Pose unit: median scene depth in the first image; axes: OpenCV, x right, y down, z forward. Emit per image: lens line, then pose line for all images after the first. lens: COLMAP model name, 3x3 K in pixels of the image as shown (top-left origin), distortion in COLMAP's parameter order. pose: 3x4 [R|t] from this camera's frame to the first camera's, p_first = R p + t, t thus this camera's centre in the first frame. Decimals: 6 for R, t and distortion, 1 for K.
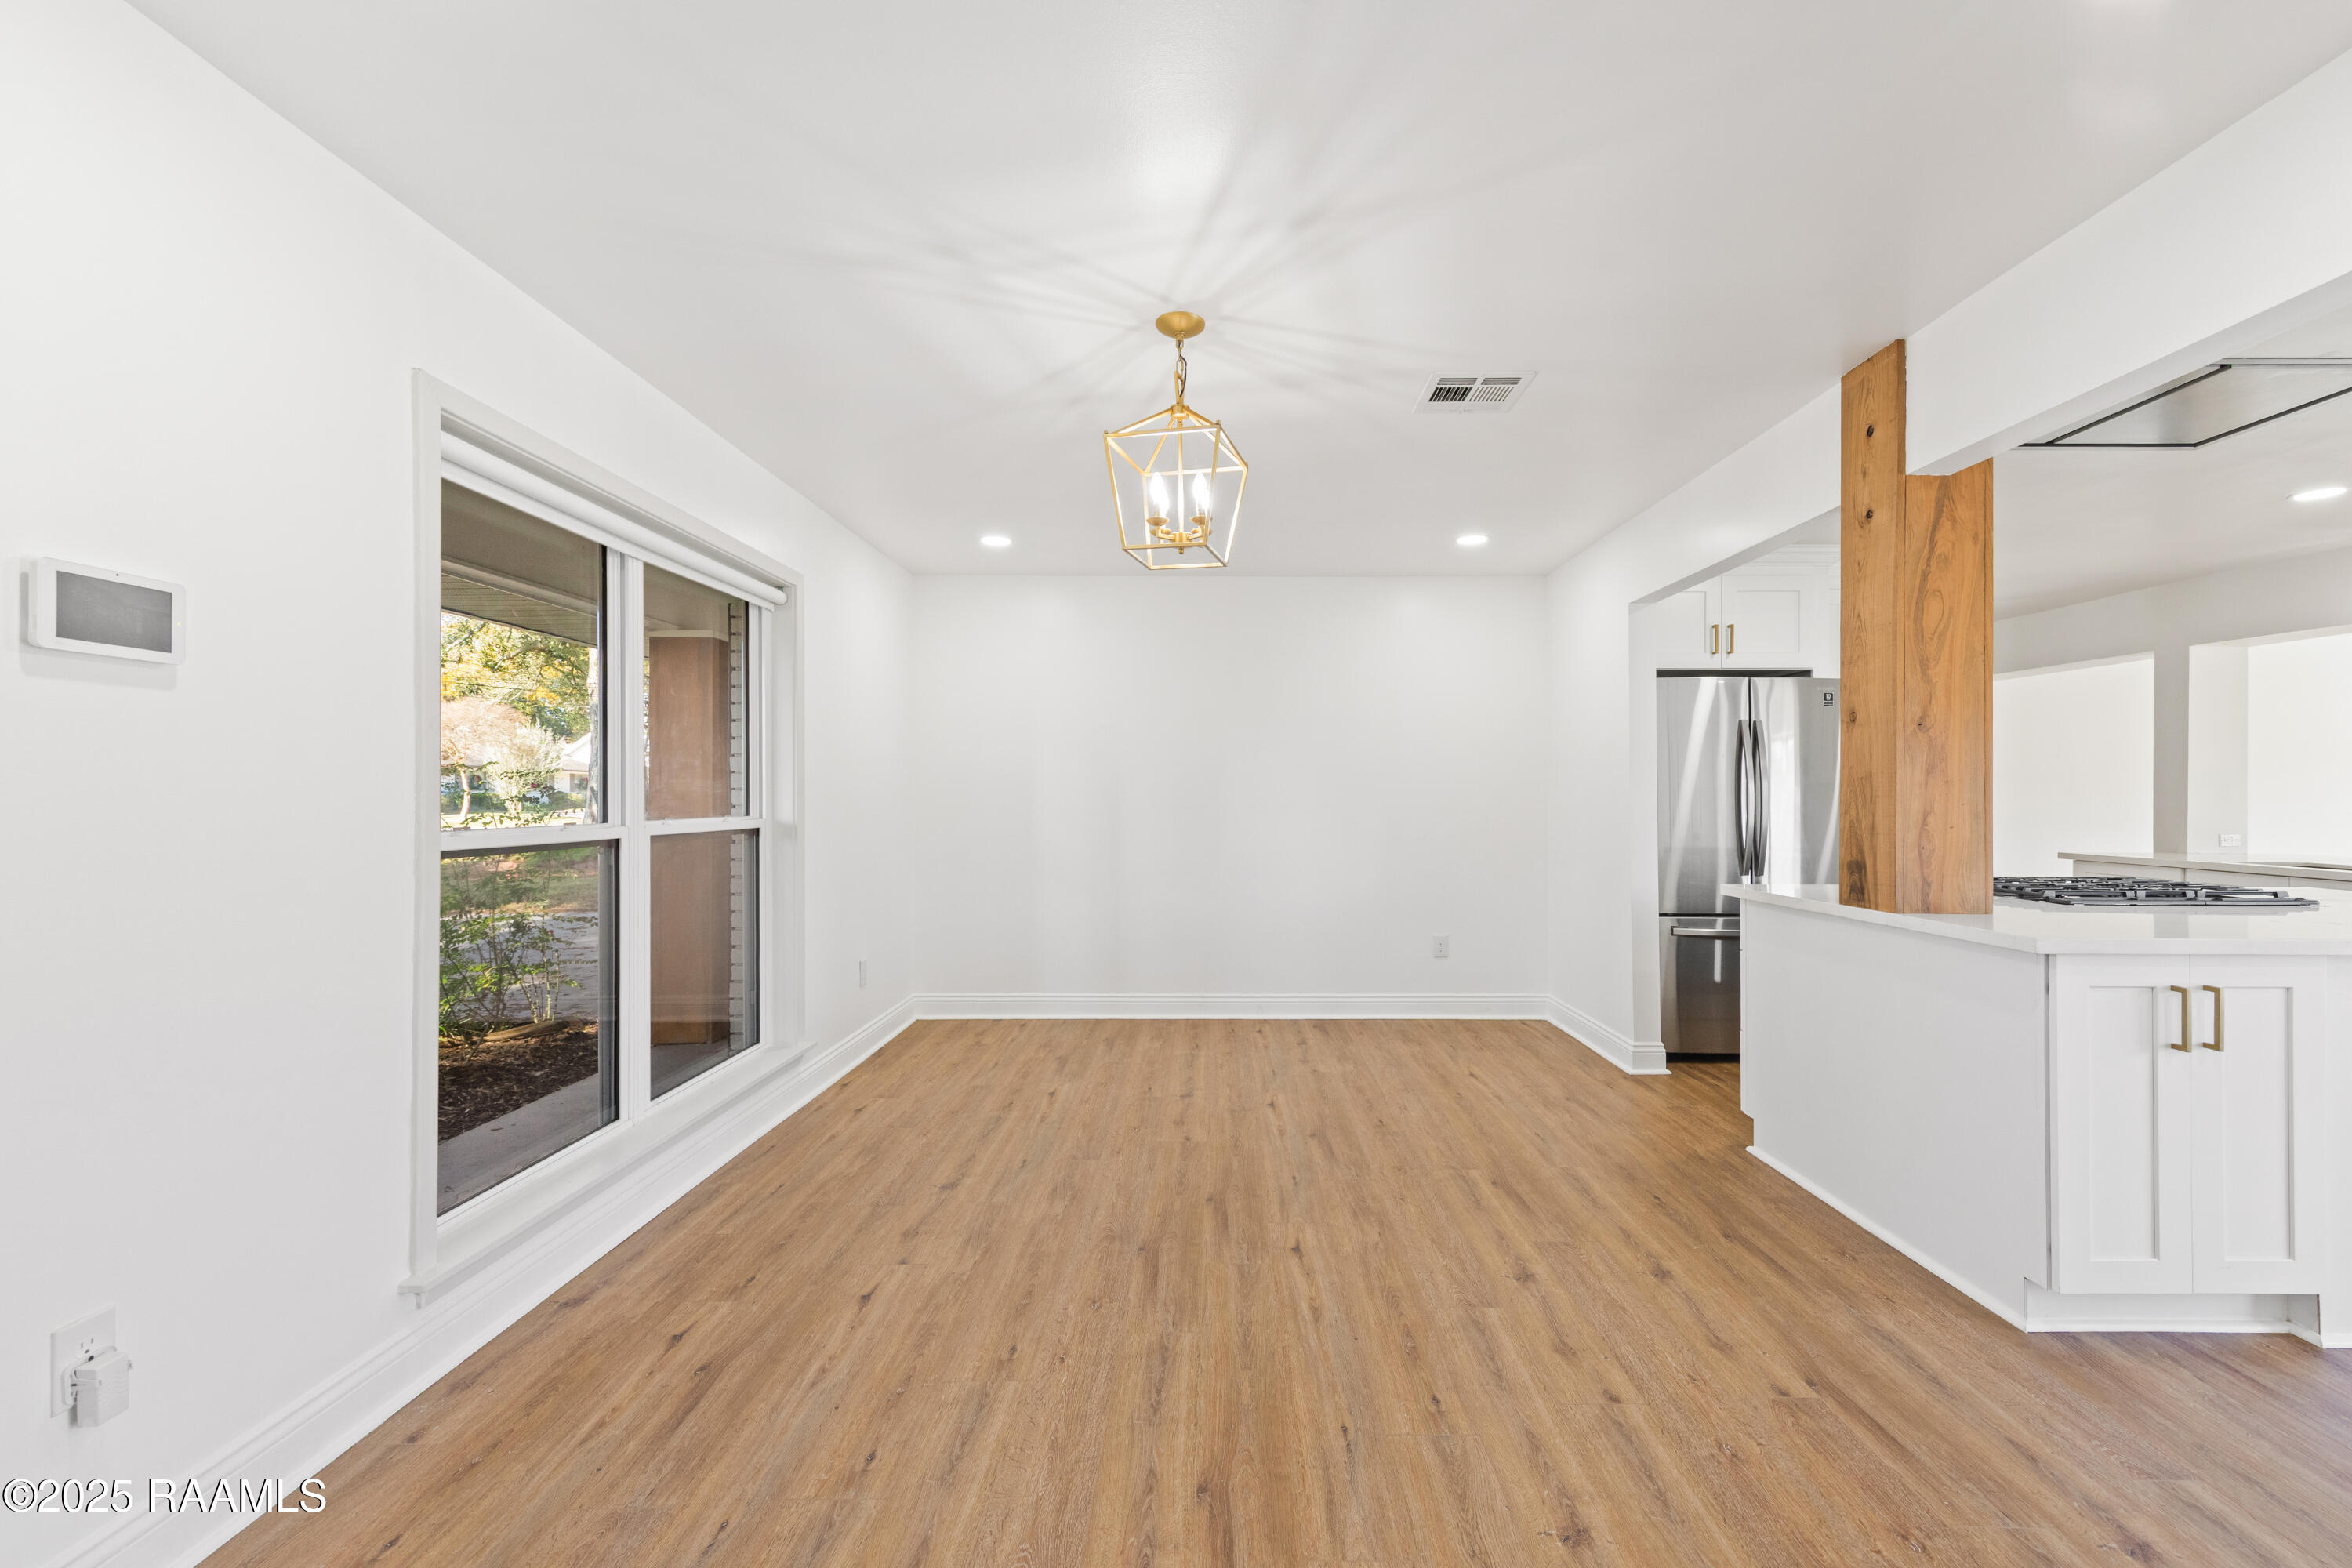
lens RADIAL K [[925.2, 0, 1172.7], [0, 925.2, 786.0], [0, 0, 1]] dist [-0.001936, 0.000328]
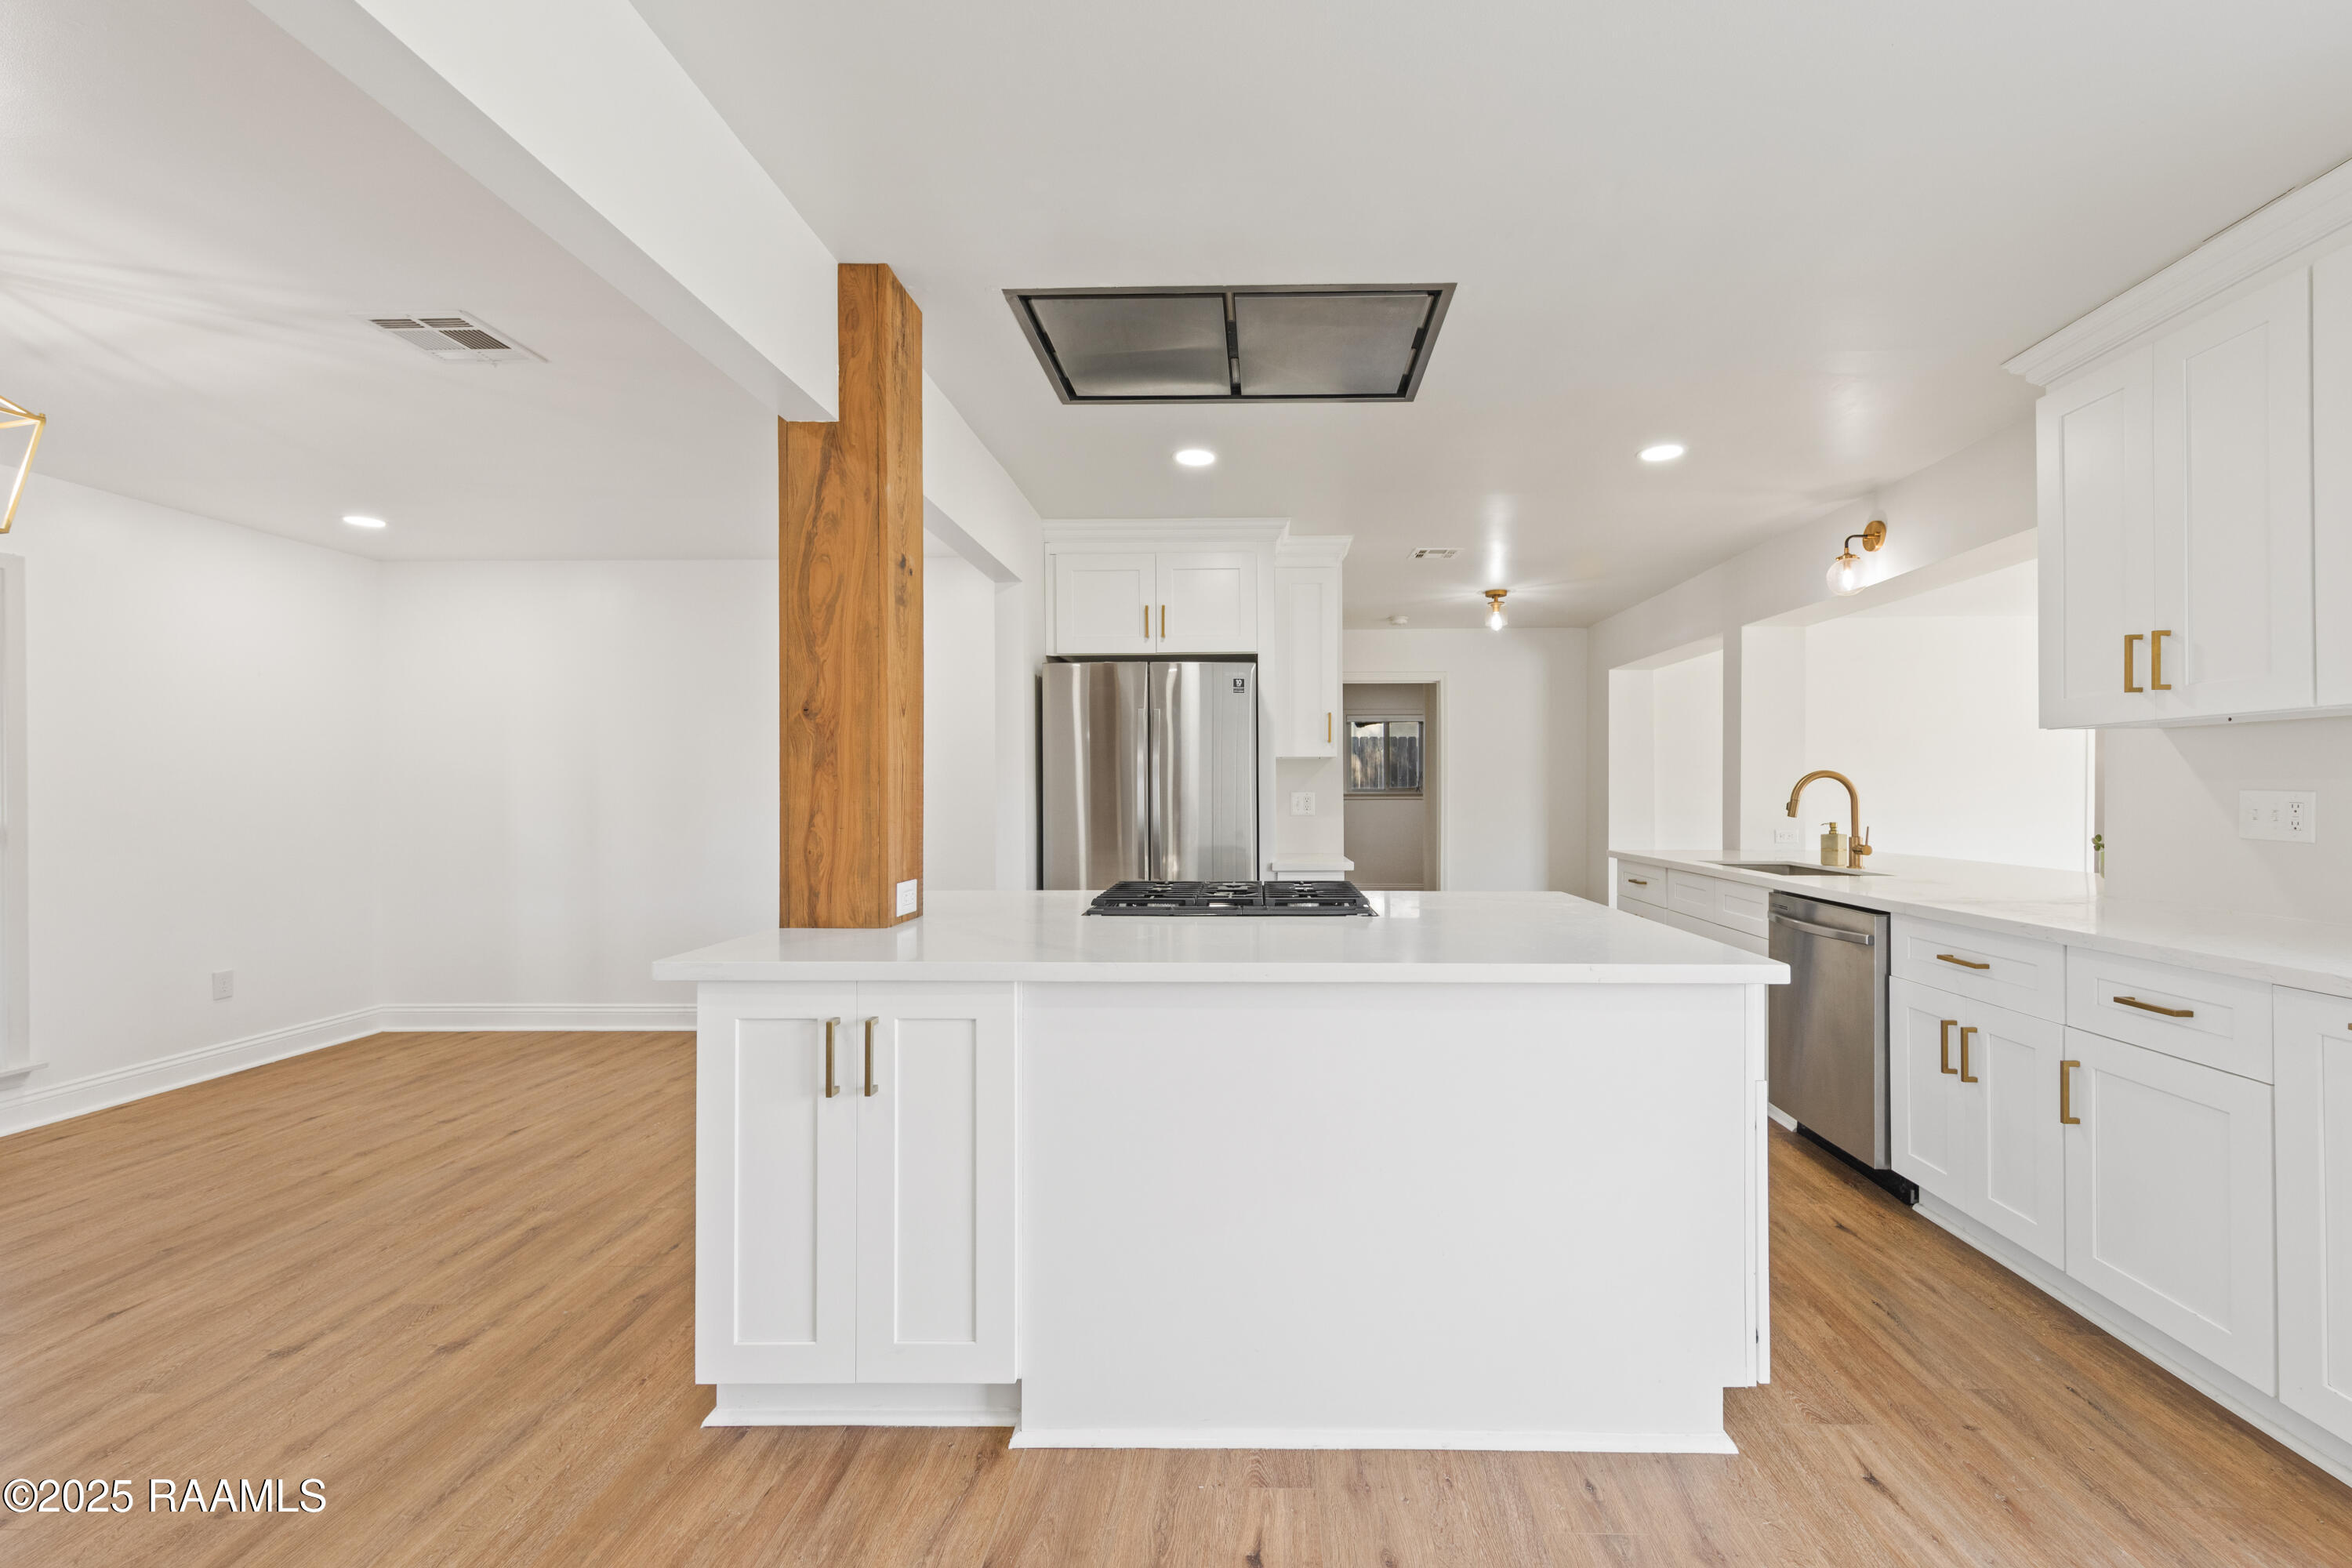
lens RADIAL K [[925.2, 0, 1183.8], [0, 925.2, 784.5], [0, 0, 1]] dist [-0.001936, 0.000328]
pose [[0.999976, -0.006699, -0.002016, 1.163997], [0.006708, 0.999967, 0.004501, 0.001729], [0.001986, -0.004515, 0.999988, 0.132068]]
